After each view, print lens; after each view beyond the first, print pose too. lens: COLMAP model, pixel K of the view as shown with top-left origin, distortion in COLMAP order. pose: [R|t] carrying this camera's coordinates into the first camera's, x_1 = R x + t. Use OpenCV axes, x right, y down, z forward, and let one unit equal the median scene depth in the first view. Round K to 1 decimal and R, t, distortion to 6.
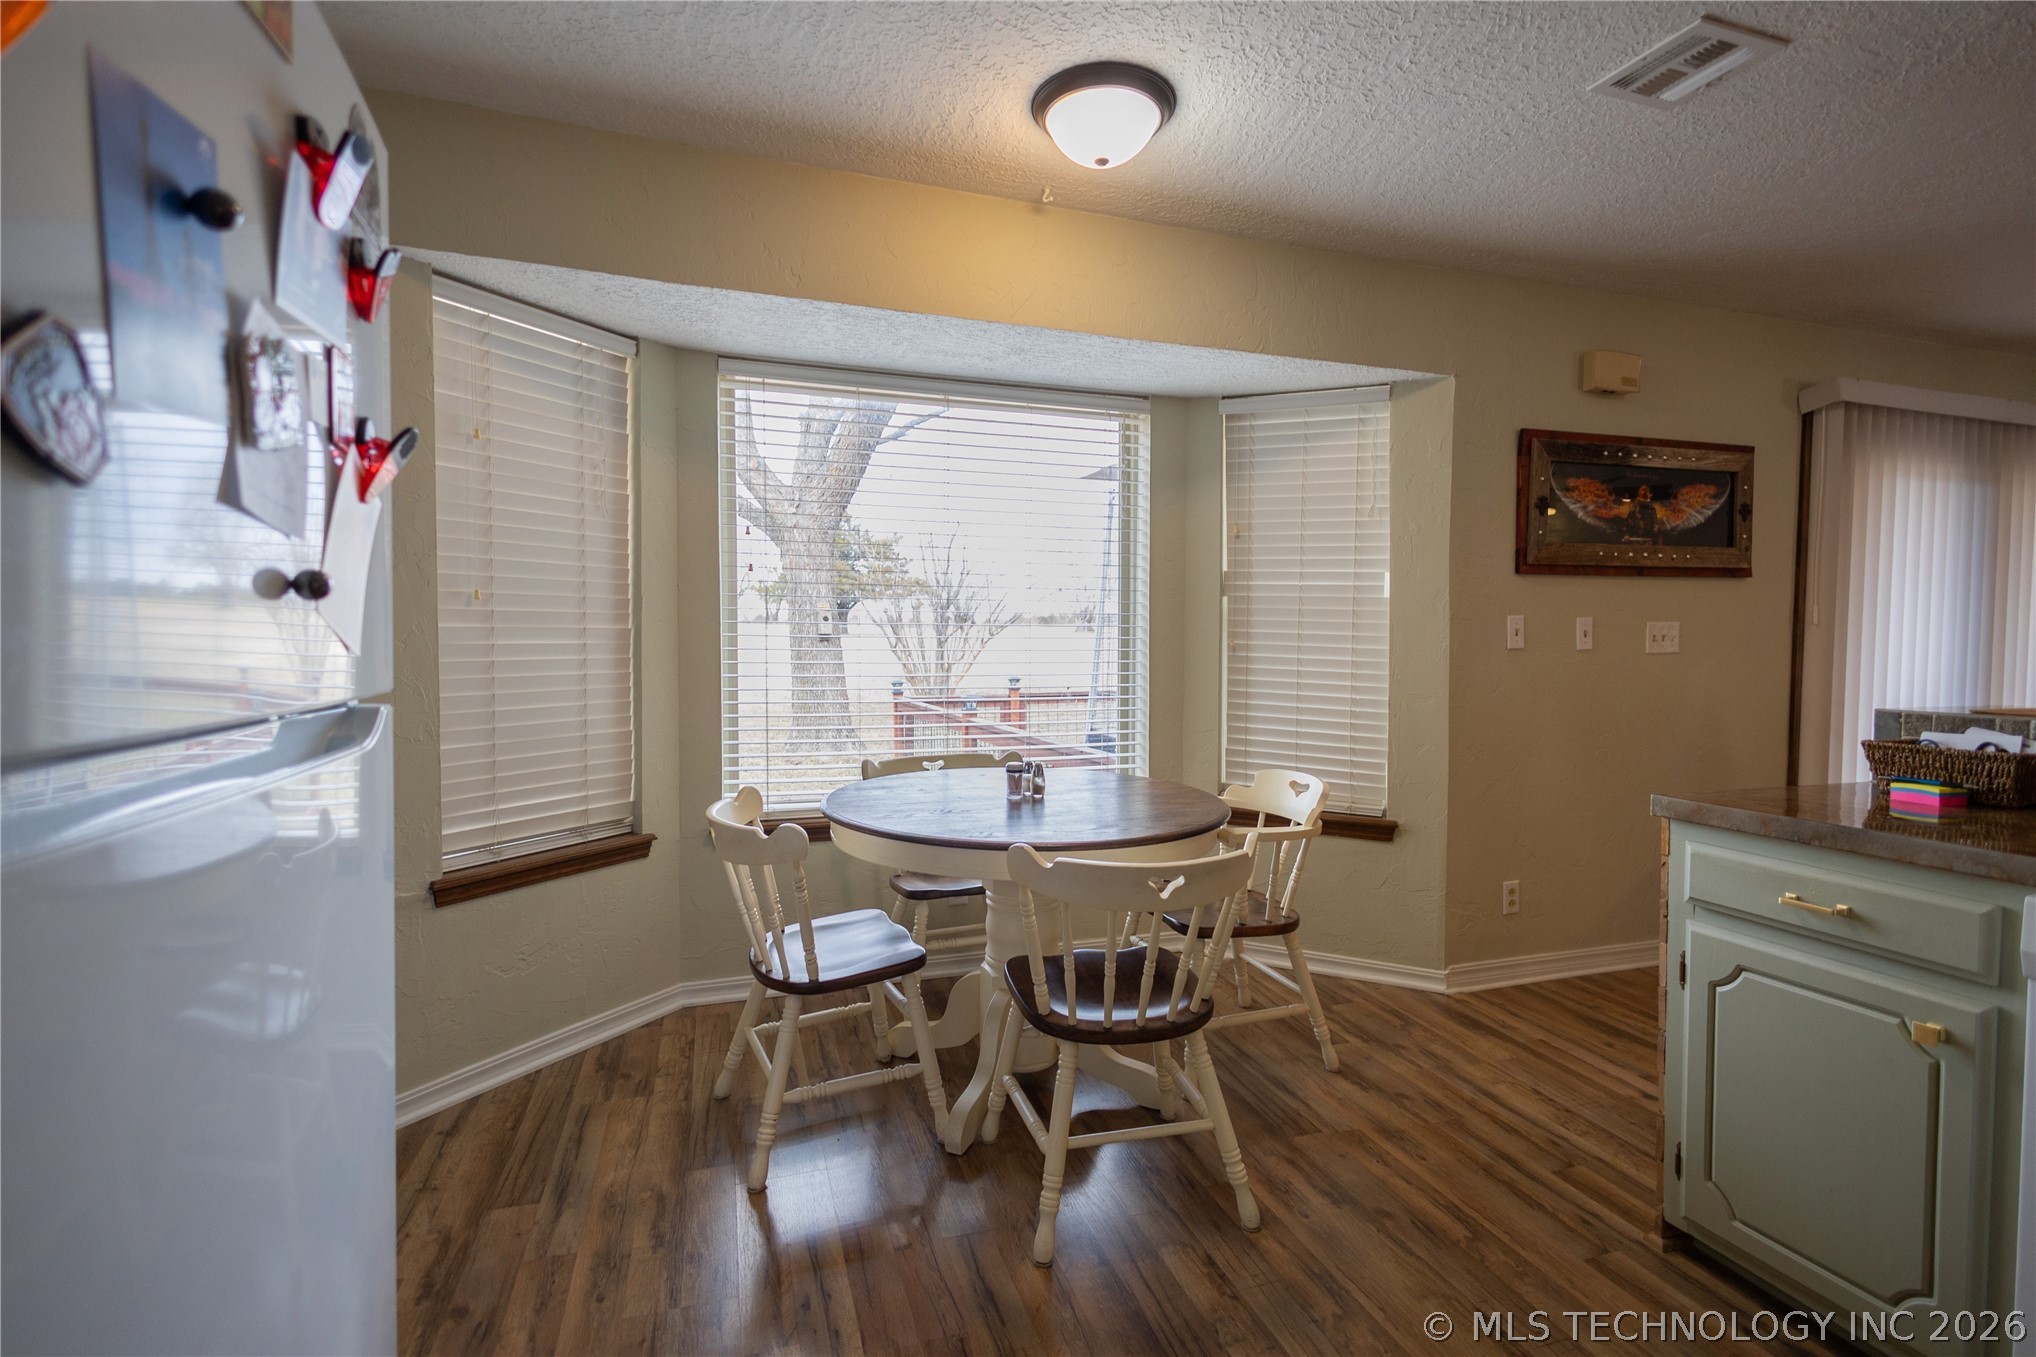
lens RADIAL K [[935.2, 0, 1016.6], [0, 935.2, 689.1], [0, 0, 1]] dist [0.013457, -0.005076]
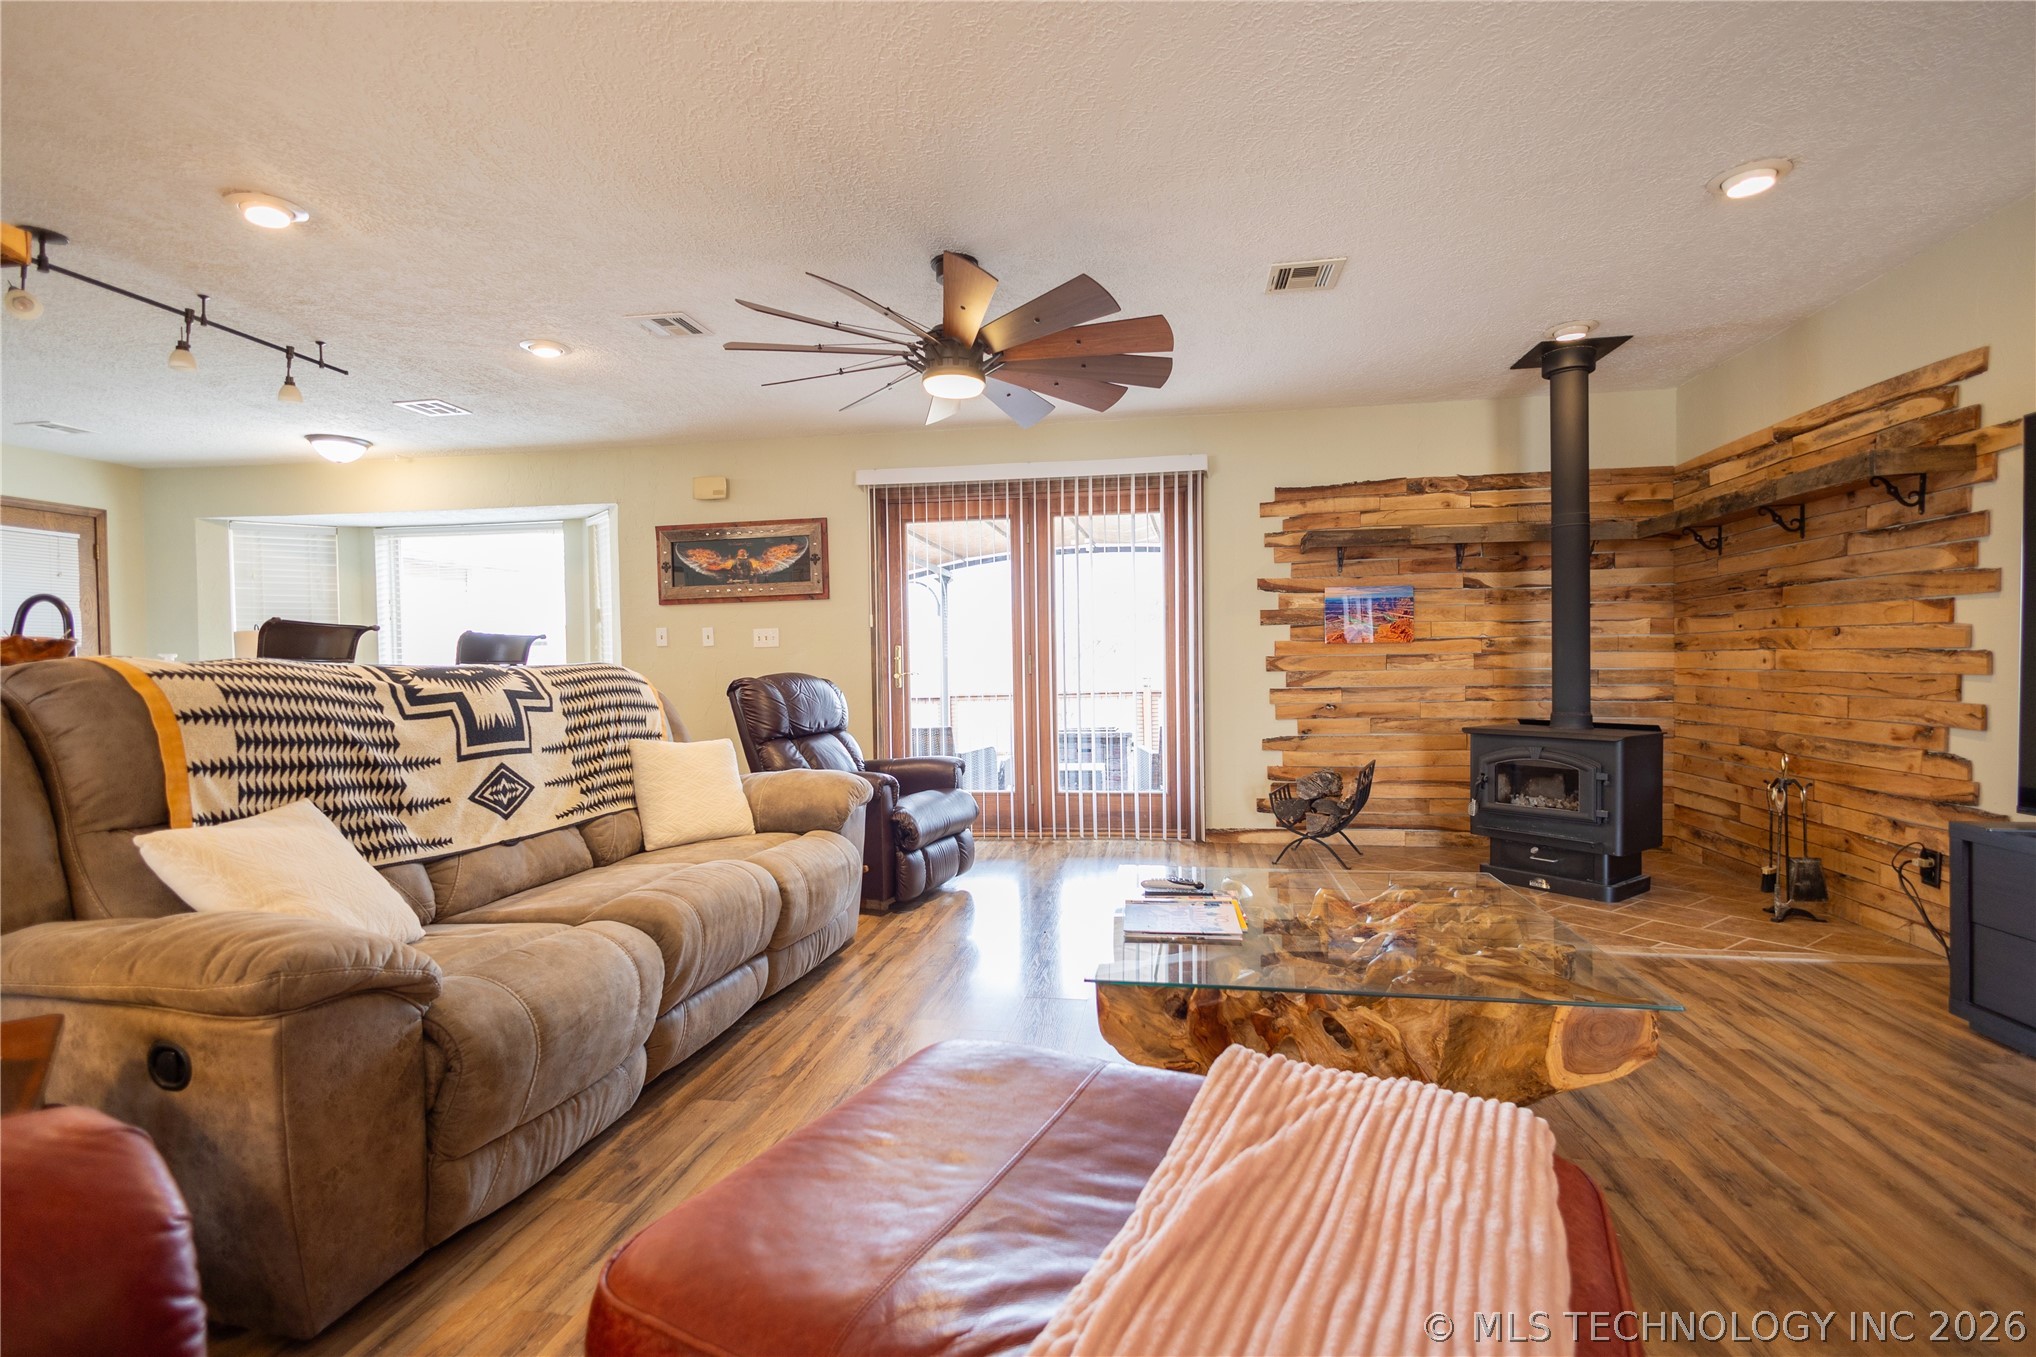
lens RADIAL K [[935.2, 0, 1017.7], [0, 935.2, 680.9], [0, 0, 1]] dist [0.013457, -0.005076]
pose [[0.889158, -0.009421, -0.457504, 1.877586], [-0.005154, 0.999518, -0.030601, 0.071348], [0.457572, 0.029567, 0.888681, -0.274330]]
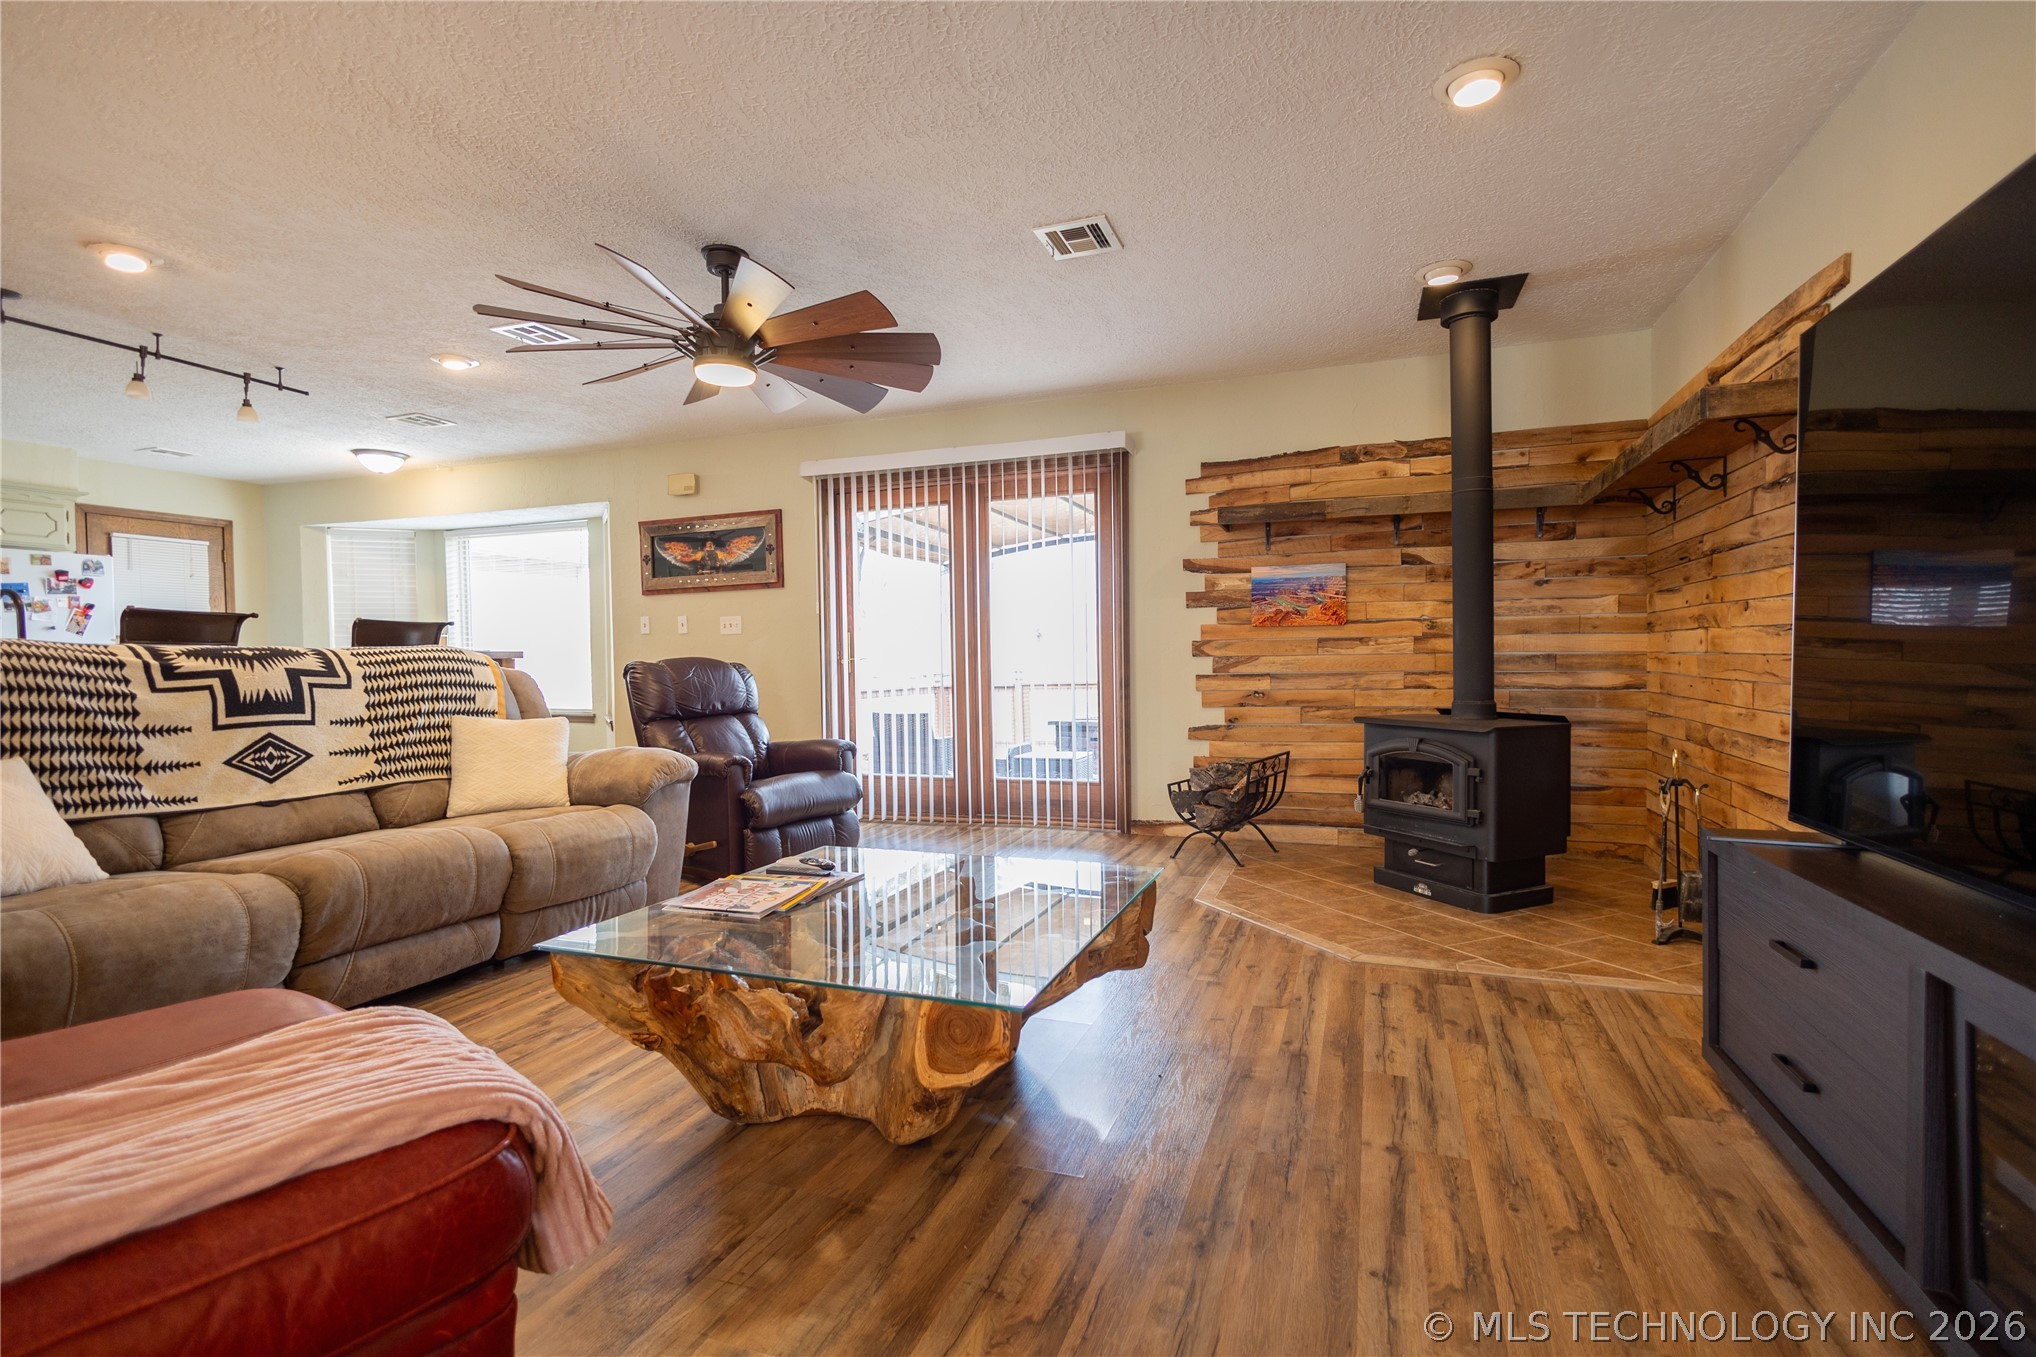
lens RADIAL K [[935.2, 0, 1022.8], [0, 935.2, 679.7], [0, 0, 1]] dist [0.013457, -0.005076]
pose [[0.785174, -0.002022, -0.619272, 2.236854], [-0.013765, 0.999691, -0.020717, 0.076722], [0.619122, 0.024791, 0.784903, -0.031249]]
